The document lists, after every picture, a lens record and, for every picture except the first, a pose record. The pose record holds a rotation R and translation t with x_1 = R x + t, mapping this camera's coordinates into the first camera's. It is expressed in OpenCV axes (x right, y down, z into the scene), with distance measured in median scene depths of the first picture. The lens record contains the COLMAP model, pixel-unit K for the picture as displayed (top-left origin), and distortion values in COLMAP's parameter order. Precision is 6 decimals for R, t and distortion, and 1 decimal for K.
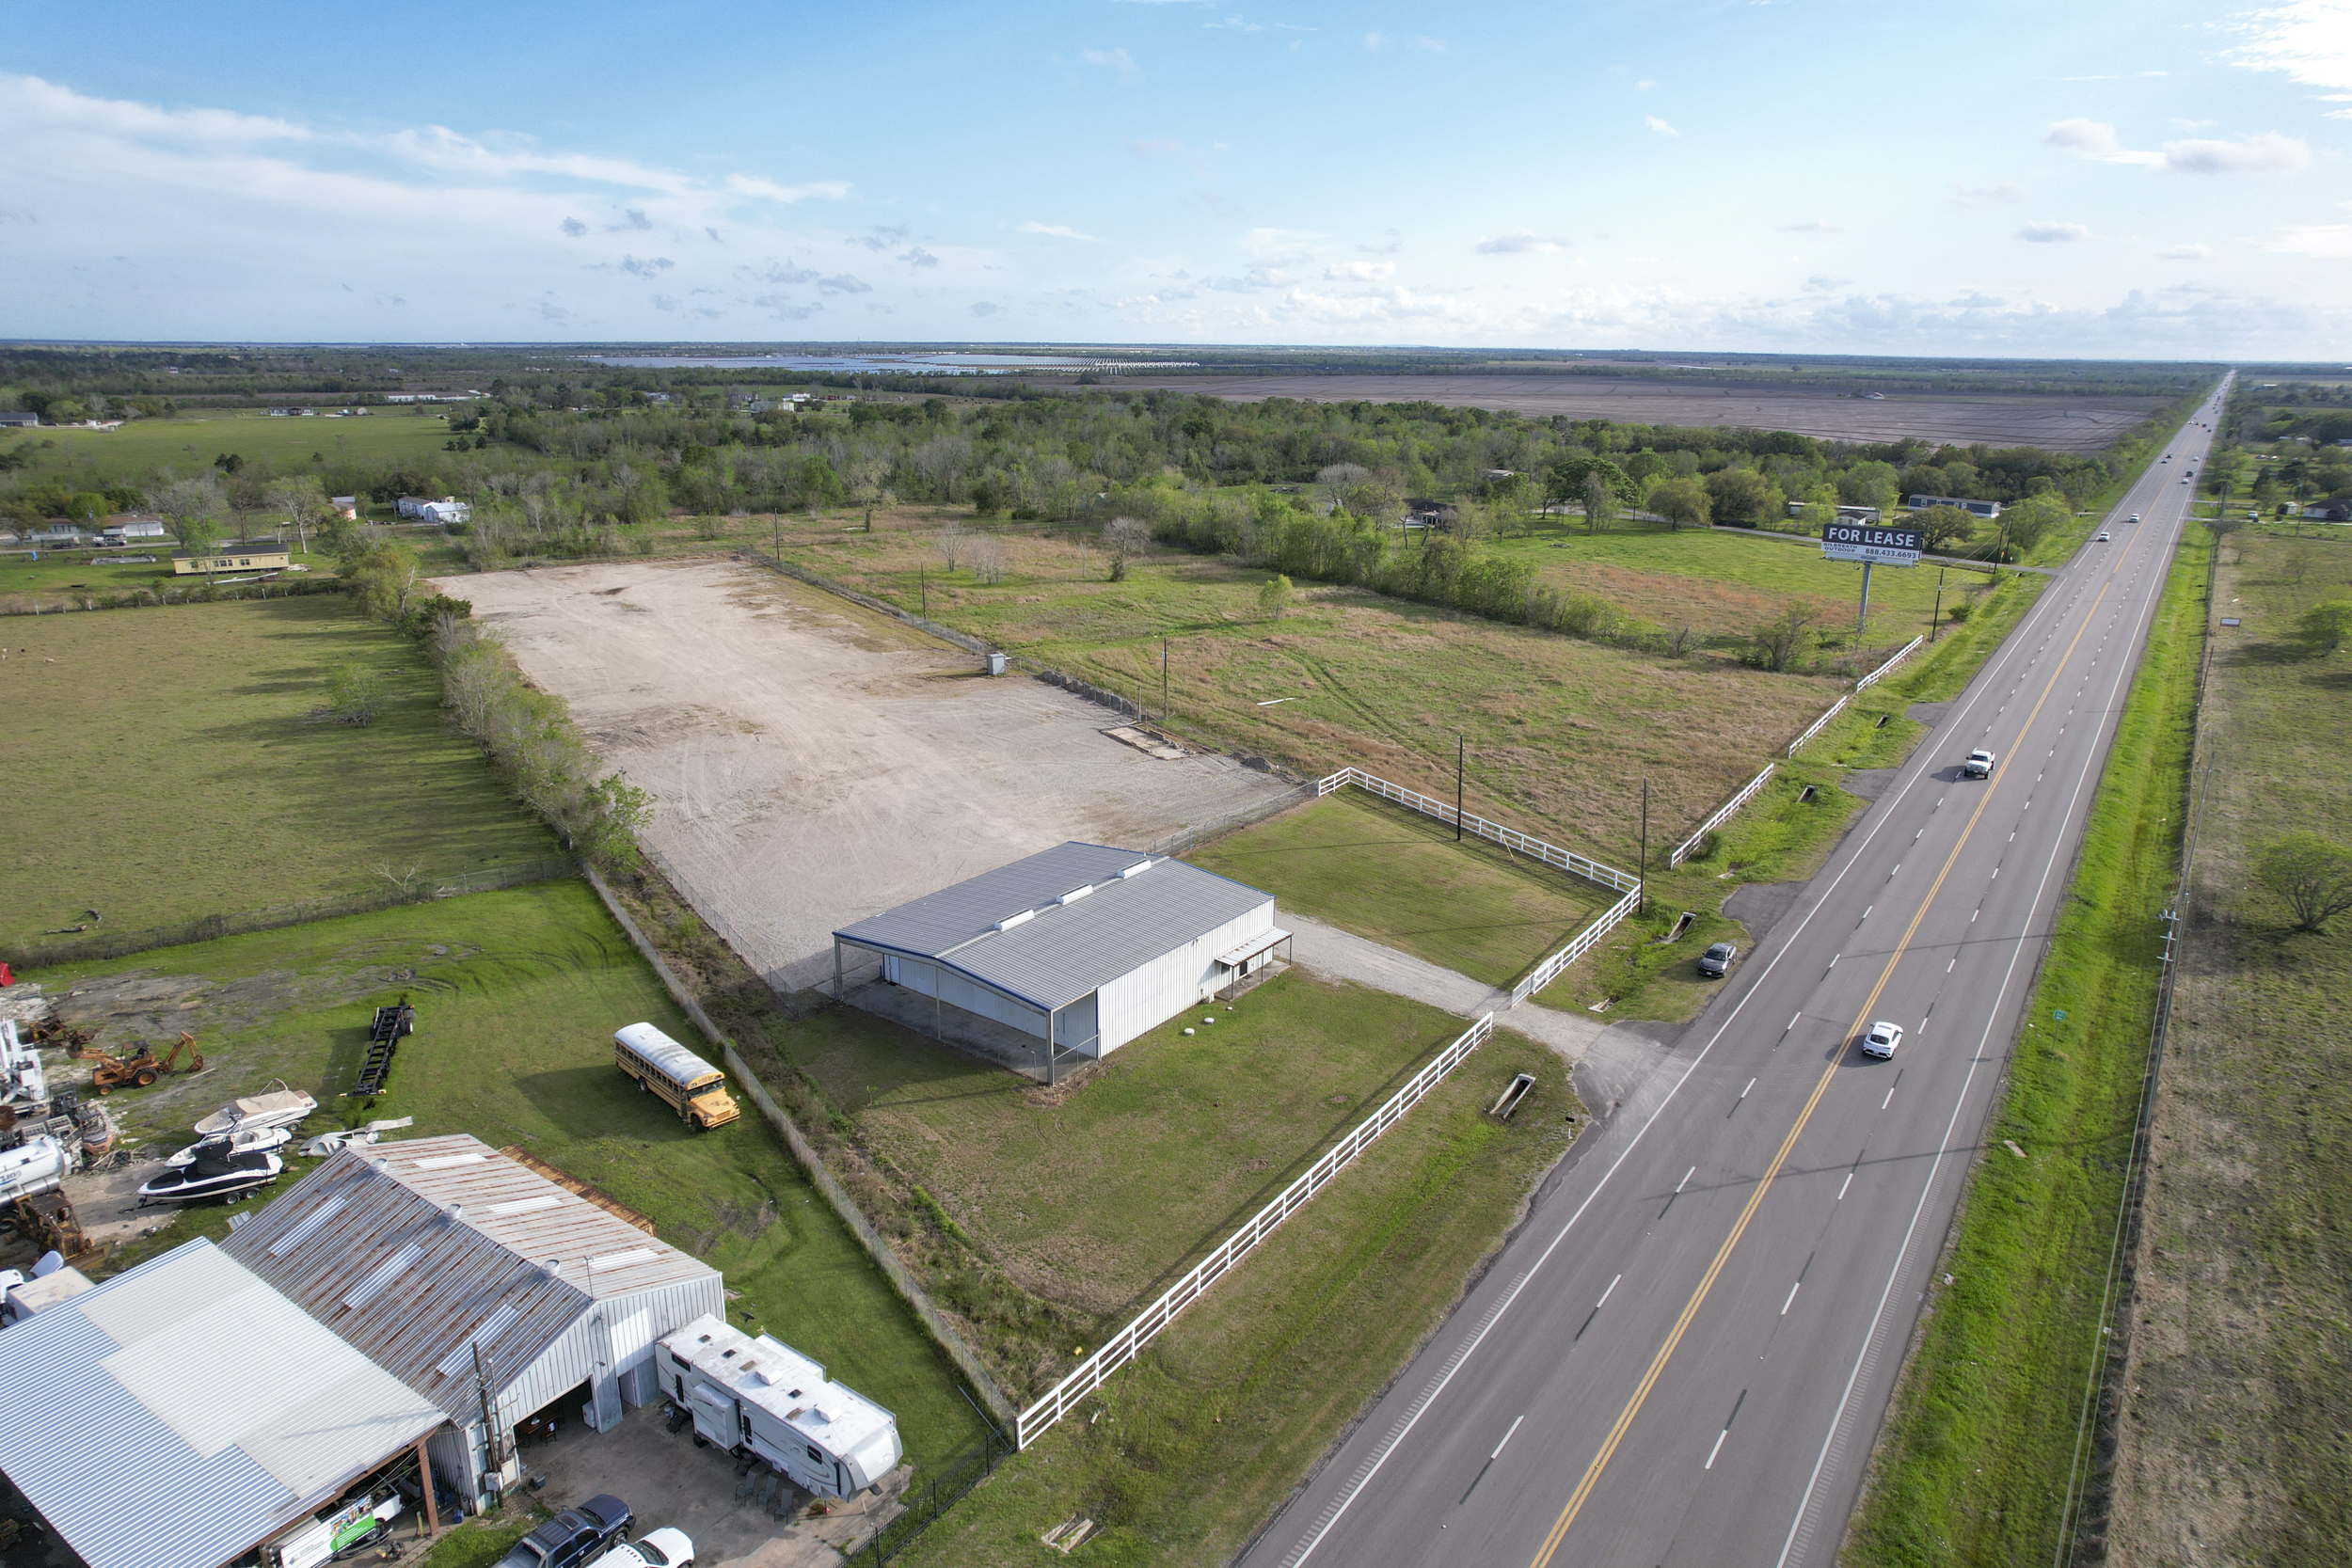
lens RADIAL K [[1495.0, 0, 1181.9], [0, 1495.0, 785.3], [0, 0, 1]] dist [-0.077913, 0.071388]
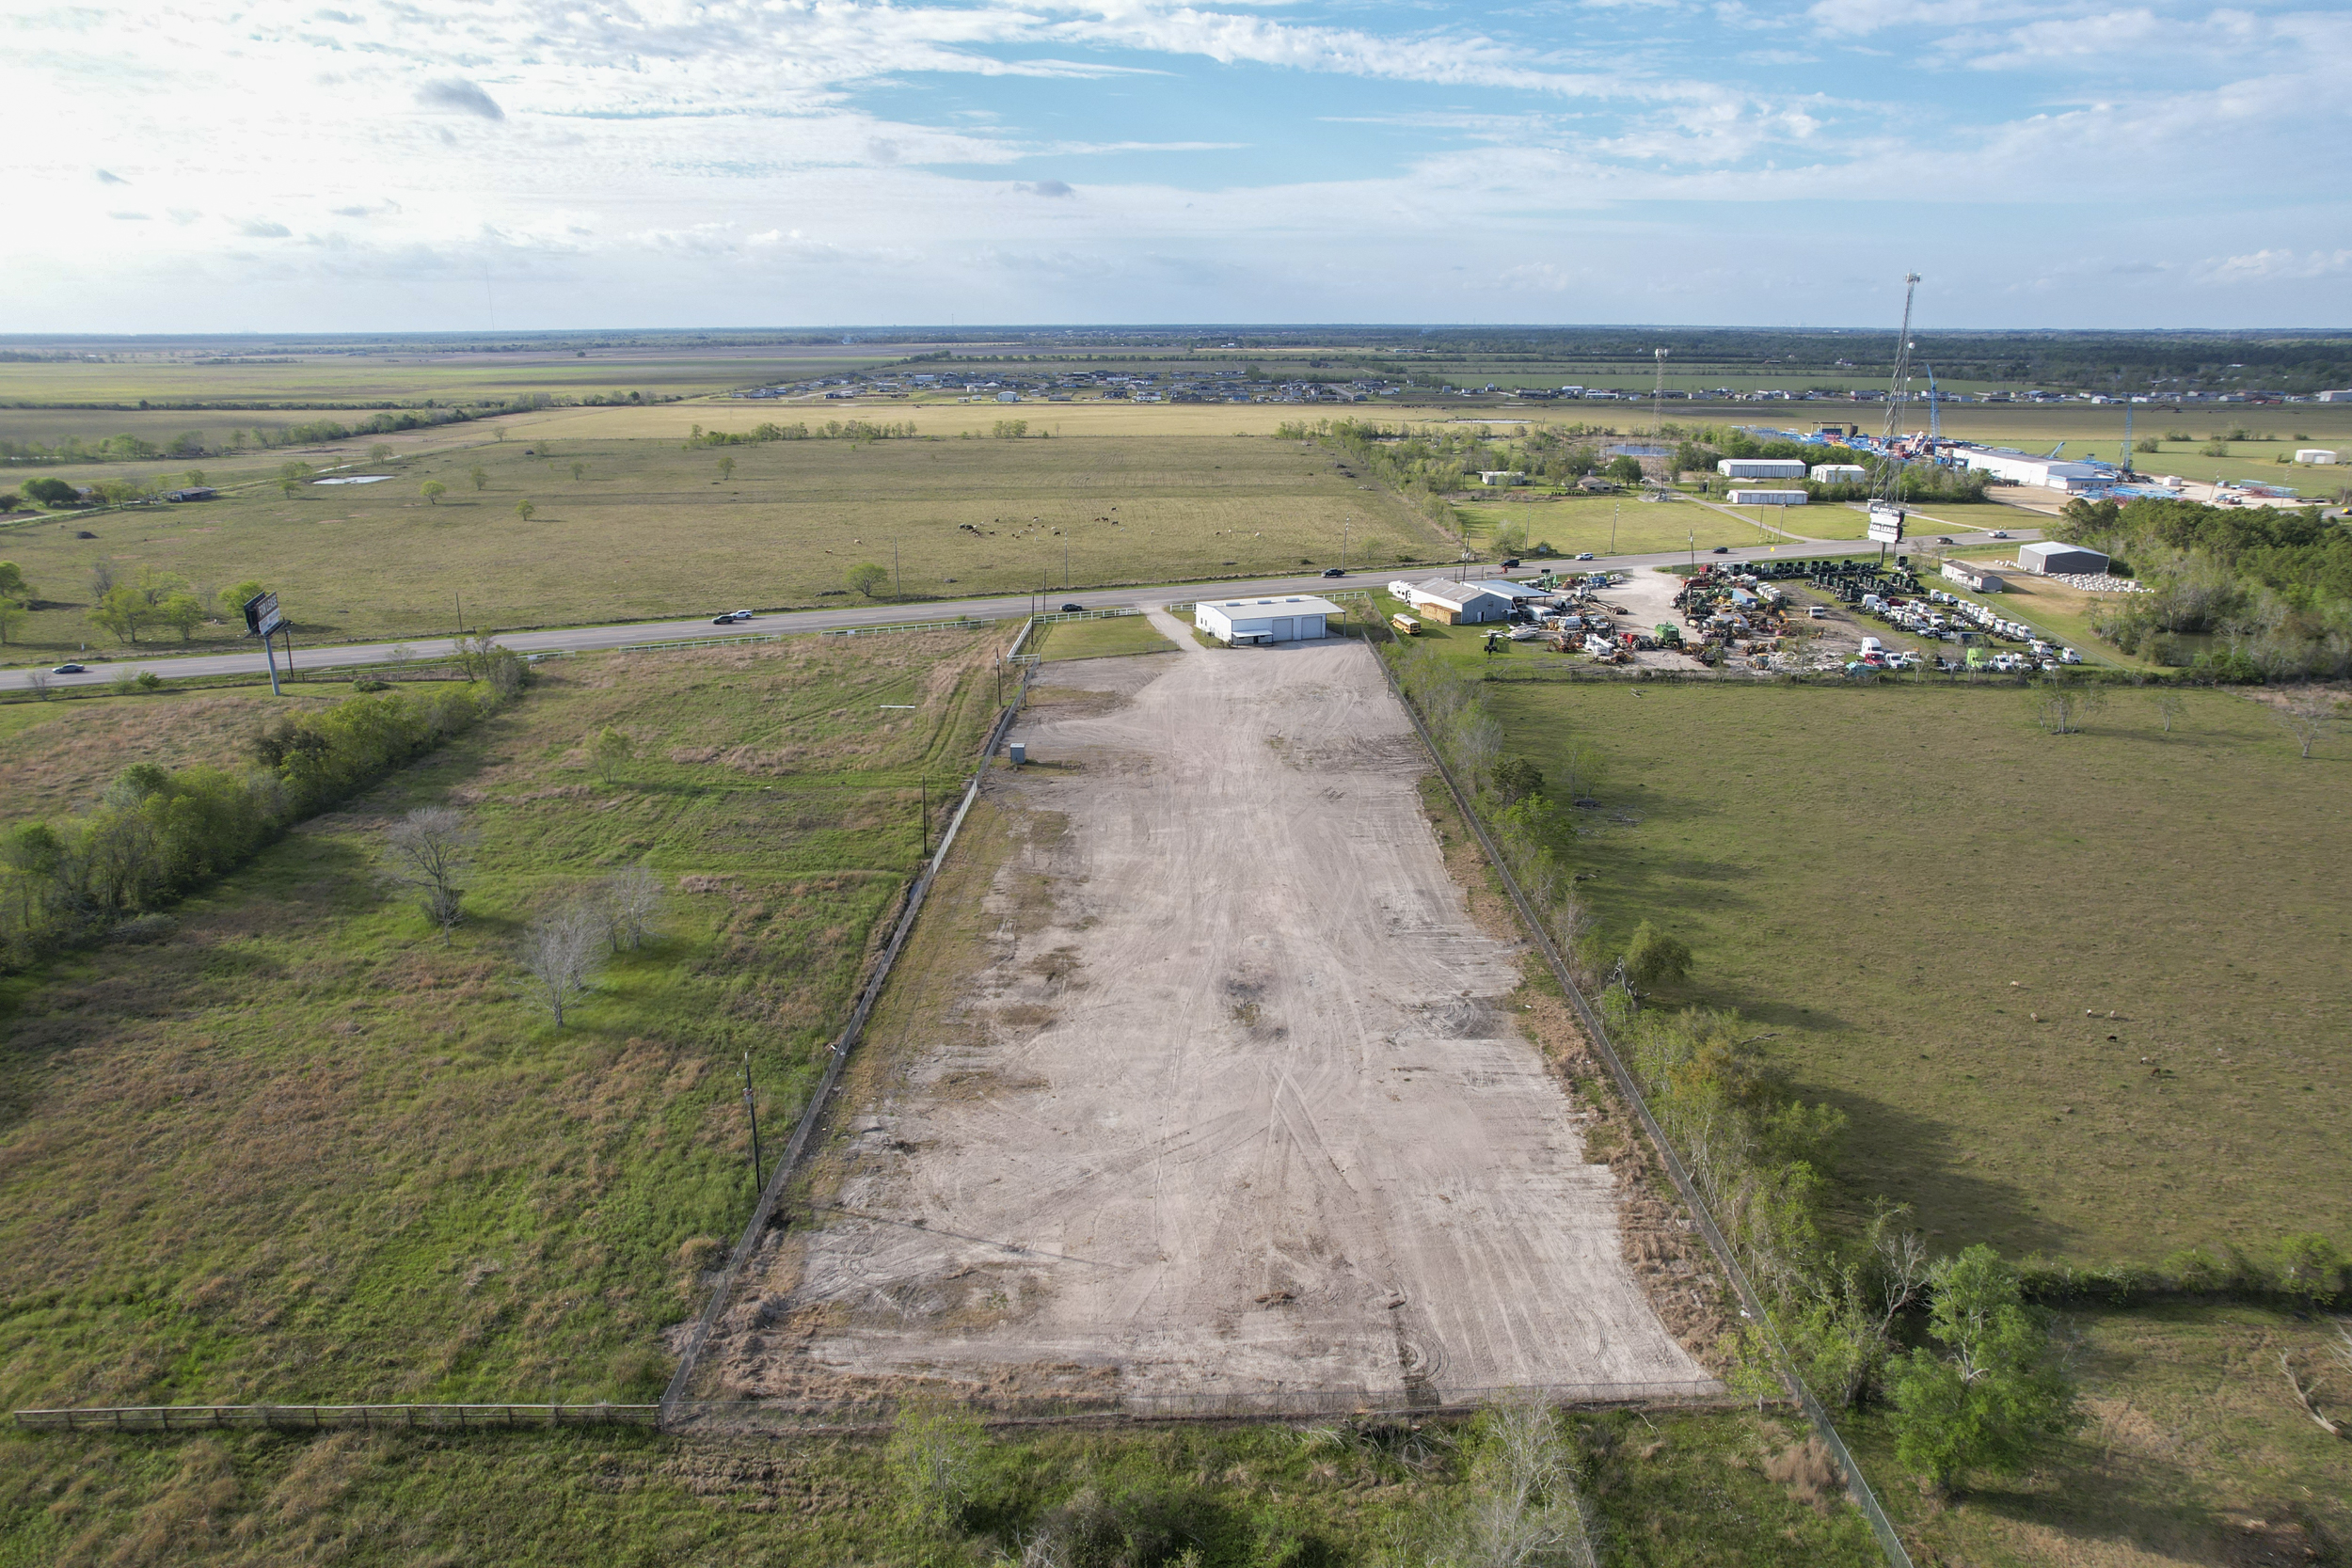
lens RADIAL K [[1501.6, 0, 1180.5], [0, 1501.6, 771.3], [0, 0, 1]] dist [-0.076861, 0.067652]
pose [[-0.835024, -0.169047, 0.523601, -1.178544], [0.150554, 0.845114, 0.512948, -0.904601], [-0.529215, 0.507154, -0.680240, 2.524569]]
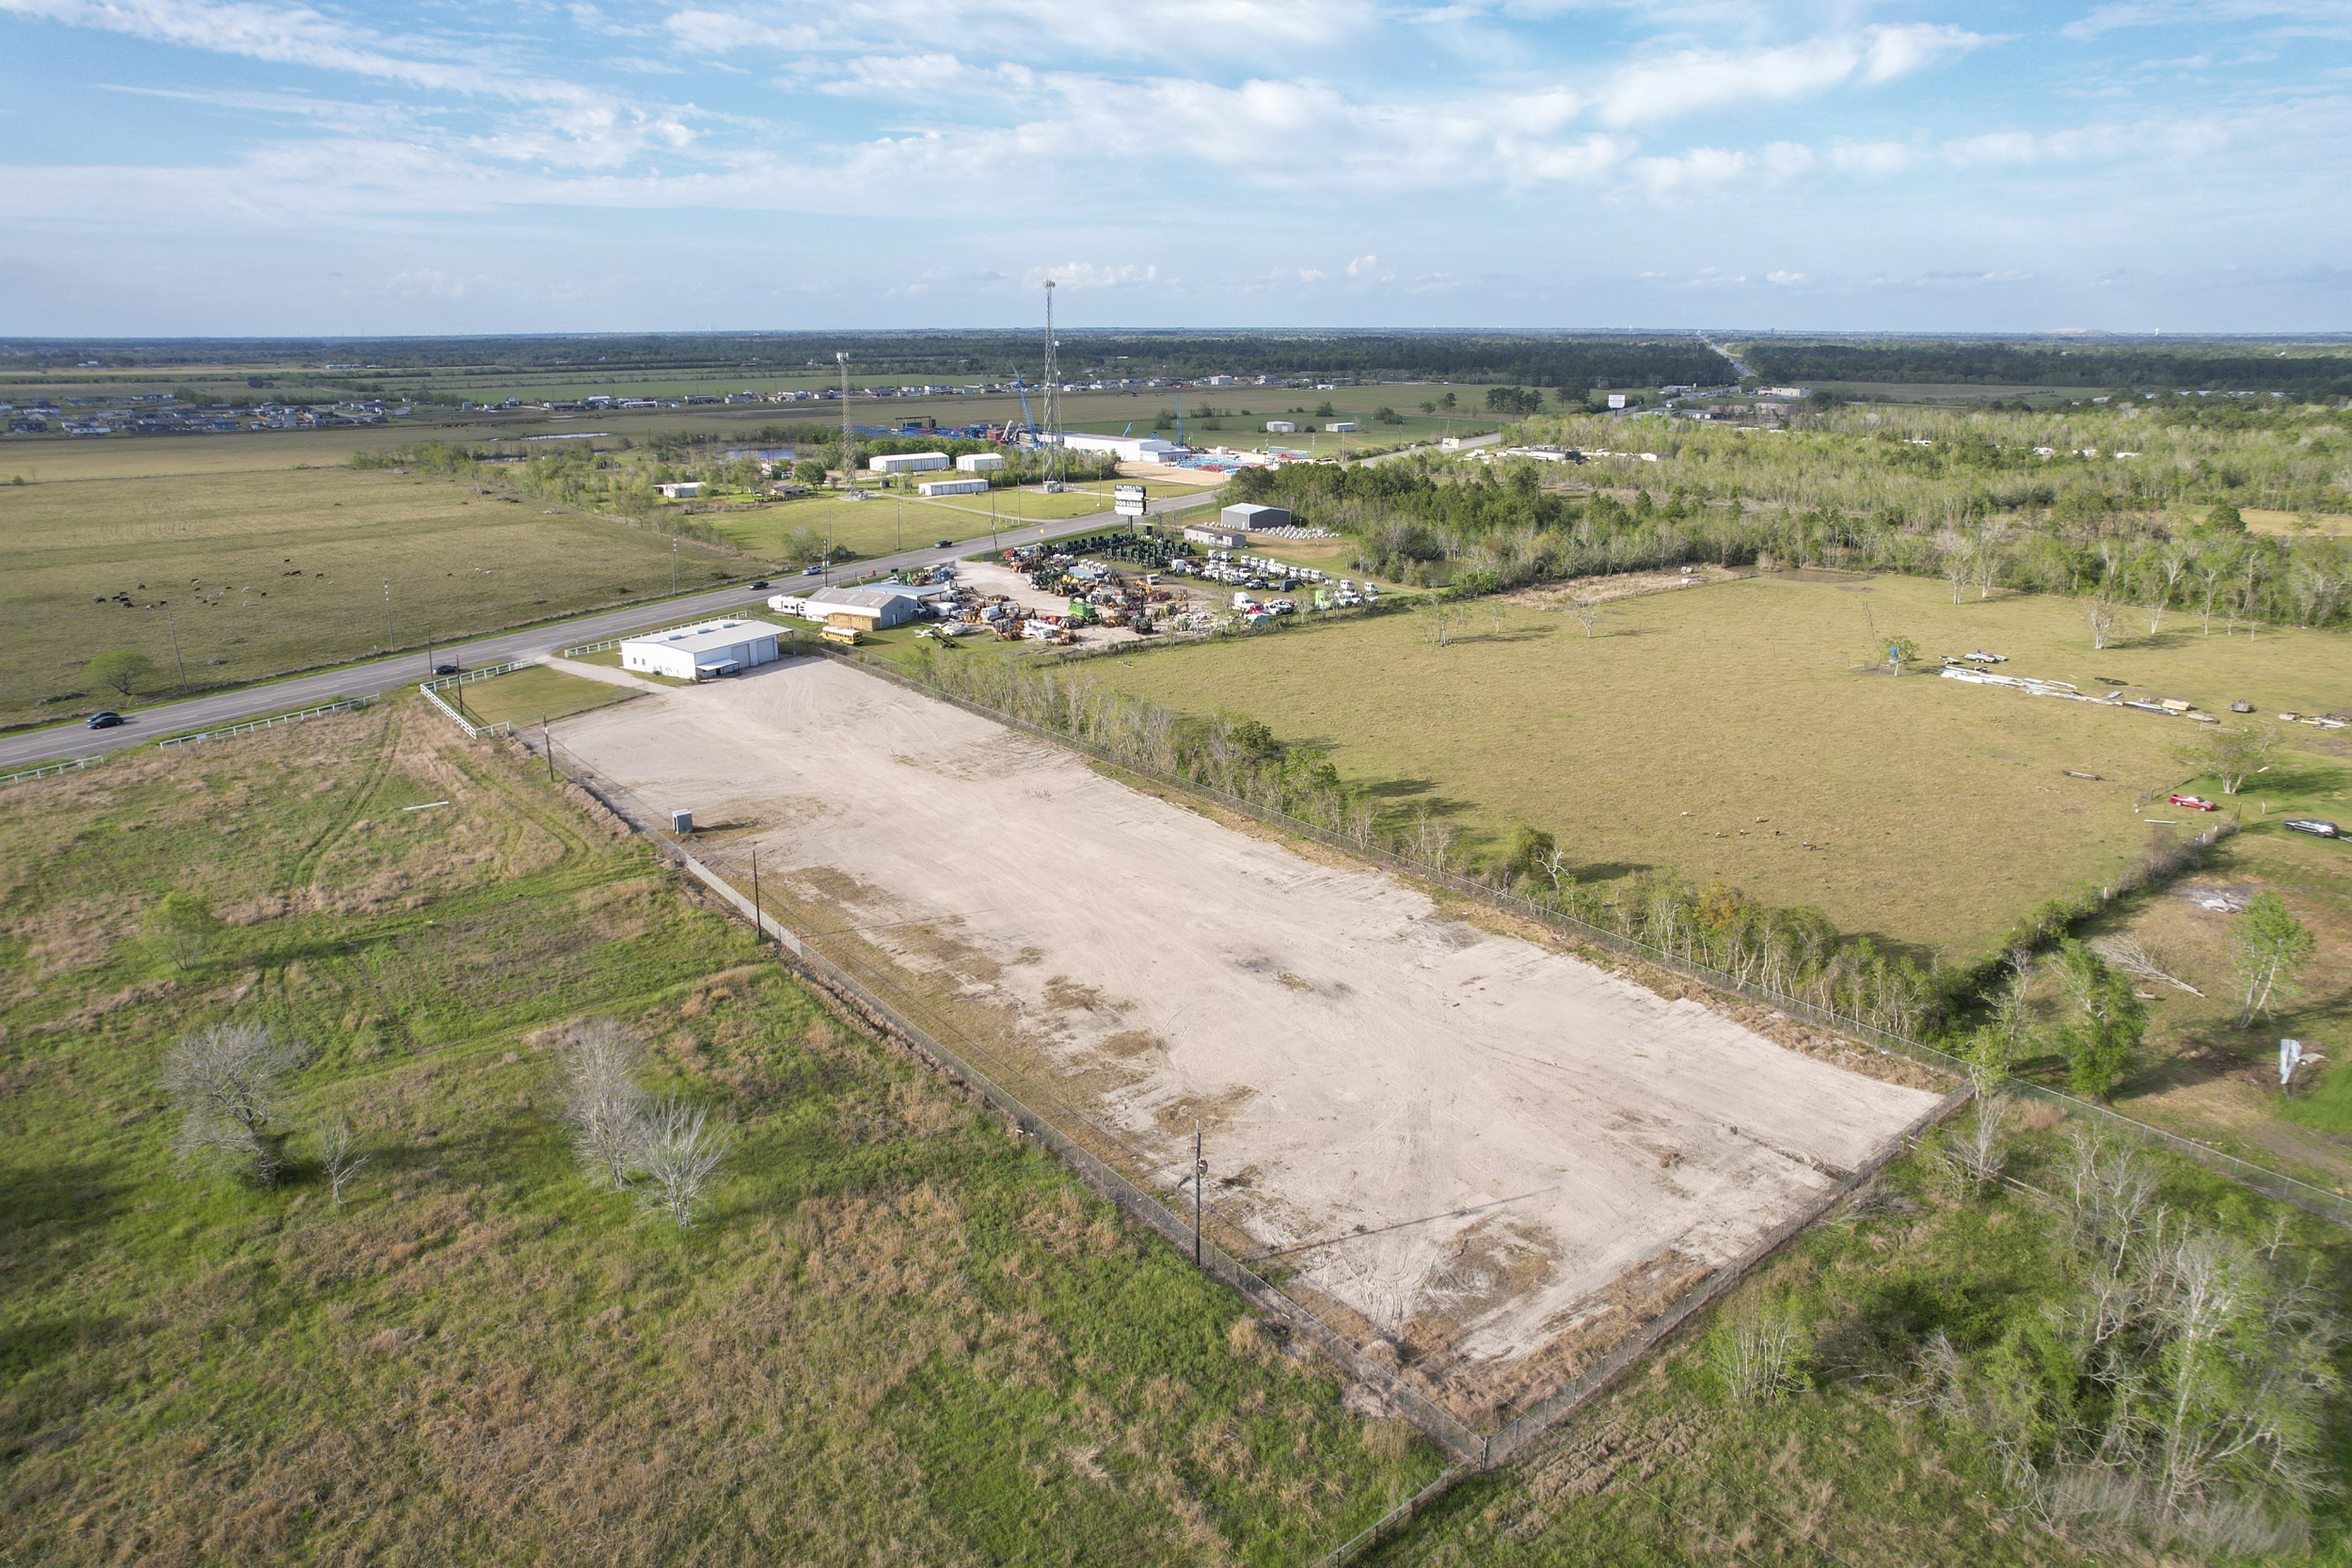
lens RADIAL K [[1497.4, 0, 1181.0], [0, 1497.4, 785.9], [0, 0, 1]] dist [-0.073783, 0.064123]
pose [[-0.995379, 0.019398, -0.094047, -0.524215], [-0.036387, 0.830157, 0.556342, -0.946255], [0.088866, 0.557193, -0.825614, 2.692110]]
